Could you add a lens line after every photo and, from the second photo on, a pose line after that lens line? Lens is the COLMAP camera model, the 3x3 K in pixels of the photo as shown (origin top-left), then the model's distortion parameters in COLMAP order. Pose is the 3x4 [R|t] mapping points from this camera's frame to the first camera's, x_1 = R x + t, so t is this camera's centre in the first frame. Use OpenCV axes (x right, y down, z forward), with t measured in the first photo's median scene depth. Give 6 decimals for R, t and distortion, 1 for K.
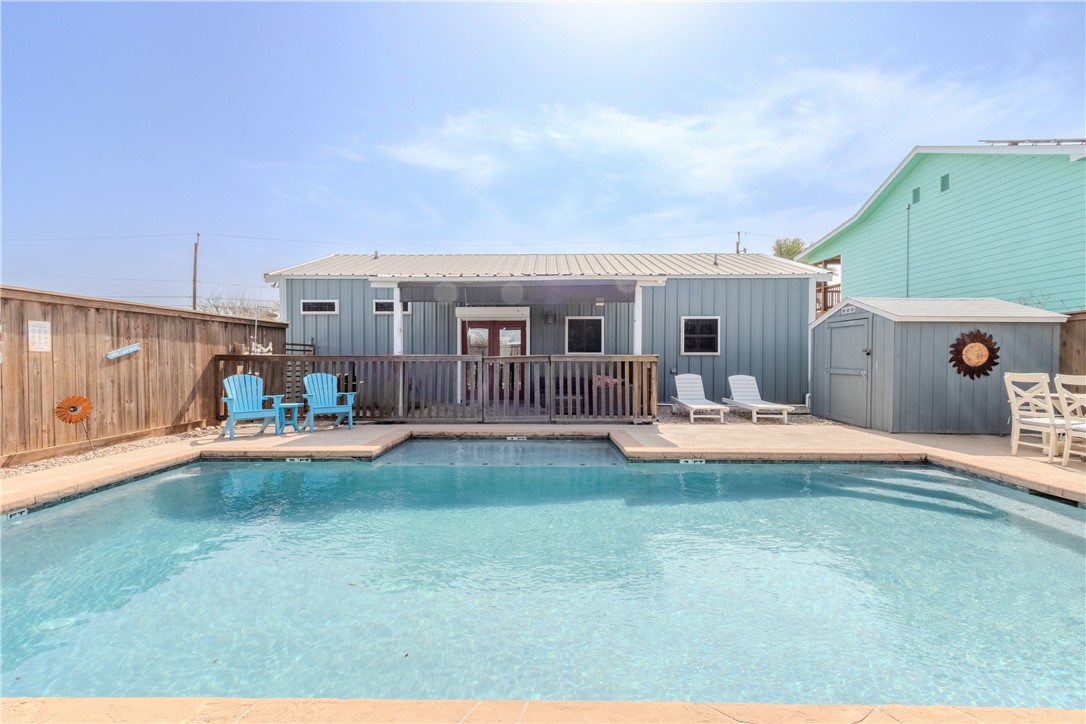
lens RADIAL K [[496.0, 0, 539.8], [0, 496.0, 364.2], [0, 0, 1]] dist [0.006024, -0.000728]
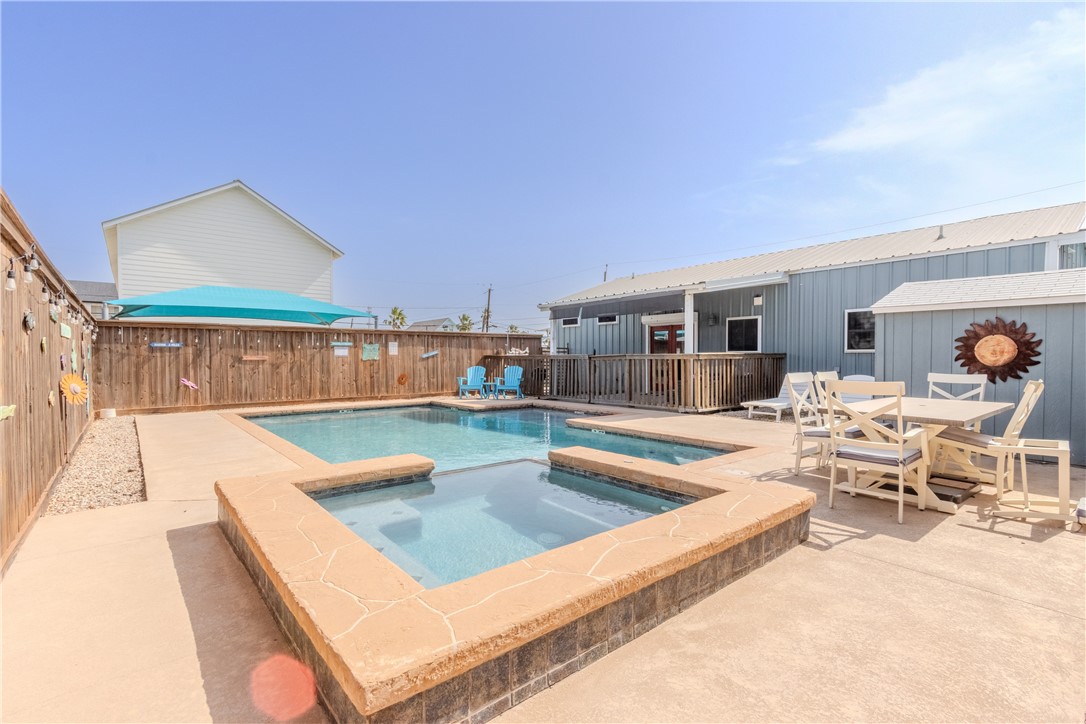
lens RADIAL K [[498.4, 0, 543.0], [0, 498.4, 362.0], [0, 0, 1]] dist [-0.001836, -0.000174]
pose [[0.647626, 0.005263, -0.761940, 0.912452], [-0.006324, 0.999979, 0.001532, 0.001267], [0.761932, 0.003826, 0.647646, -0.012433]]
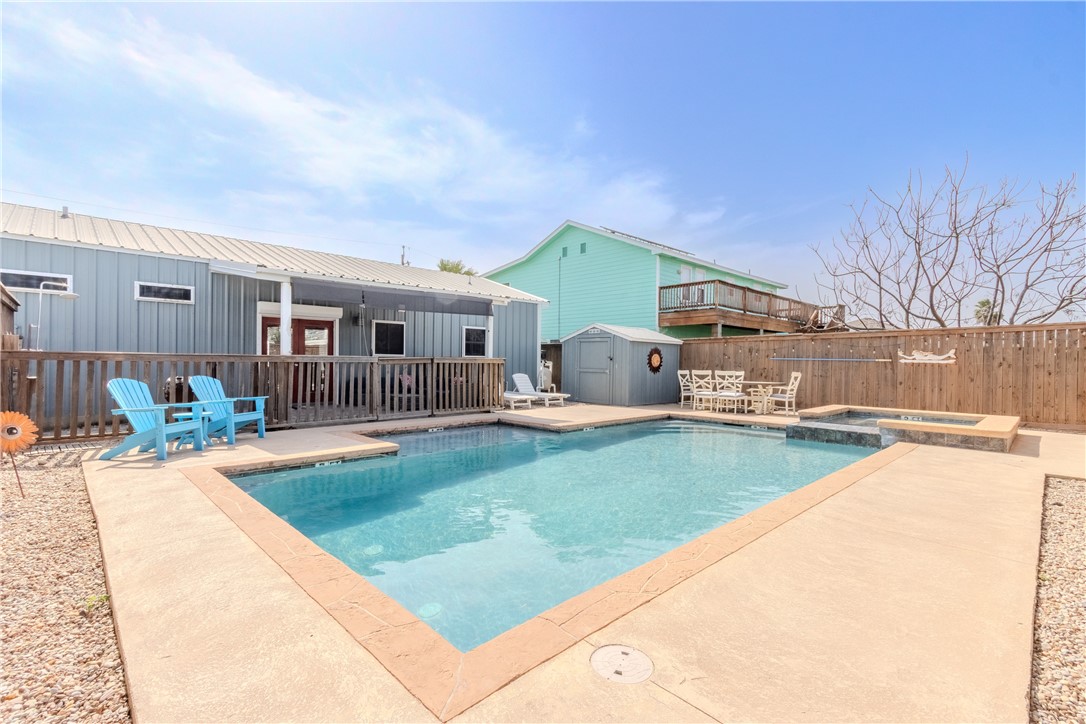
lens RADIAL K [[496.0, 0, 539.8], [0, 496.0, 364.2], [0, 0, 1]] dist [0.006024, -0.000728]
pose [[0.708608, 0.003237, 0.705595, -0.642224], [-0.002137, 0.999995, -0.002441, -0.000410], [-0.705599, 0.000221, 0.708611, 0.011035]]
